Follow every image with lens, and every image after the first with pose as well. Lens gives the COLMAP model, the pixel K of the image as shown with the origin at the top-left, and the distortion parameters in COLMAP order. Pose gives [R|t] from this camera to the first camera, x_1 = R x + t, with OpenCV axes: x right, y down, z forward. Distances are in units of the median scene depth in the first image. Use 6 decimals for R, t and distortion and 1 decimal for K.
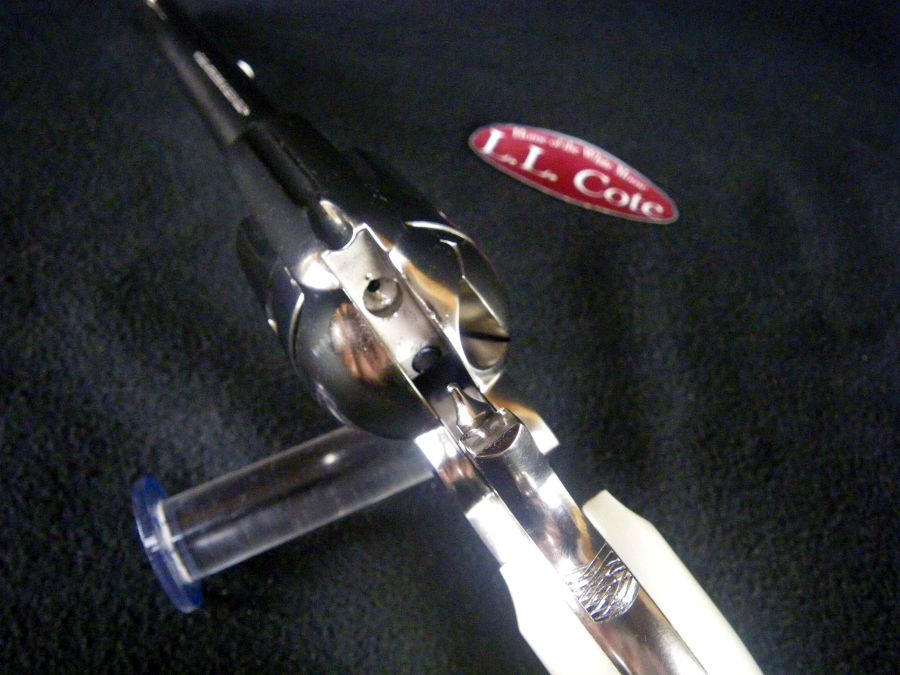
lens RADIAL K [[718.2, 0, 450.0], [0, 718.2, 337.5], [0, 0, 1]] dist [-0.158195, 0.088708]
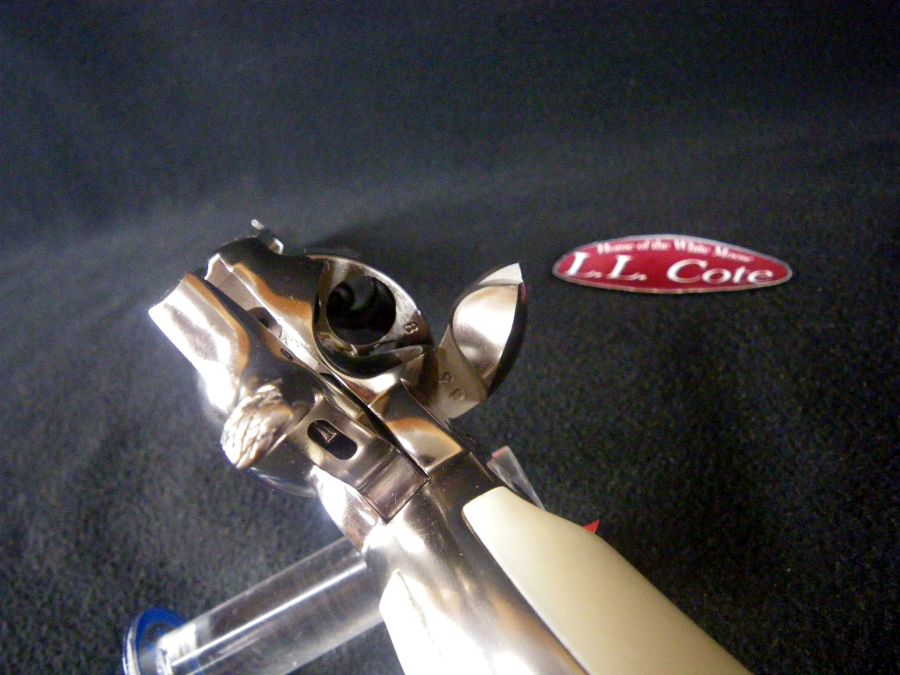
lens RADIAL K [[718.2, 0, 450.0], [0, 718.2, 337.5], [0, 0, 1]] dist [-0.158195, 0.088708]
pose [[0.912598, -0.253292, -0.320948, 0.248547], [0.131329, 0.924990, -0.356576, 0.181641], [0.387192, 0.283261, 0.877408, 0.157537]]
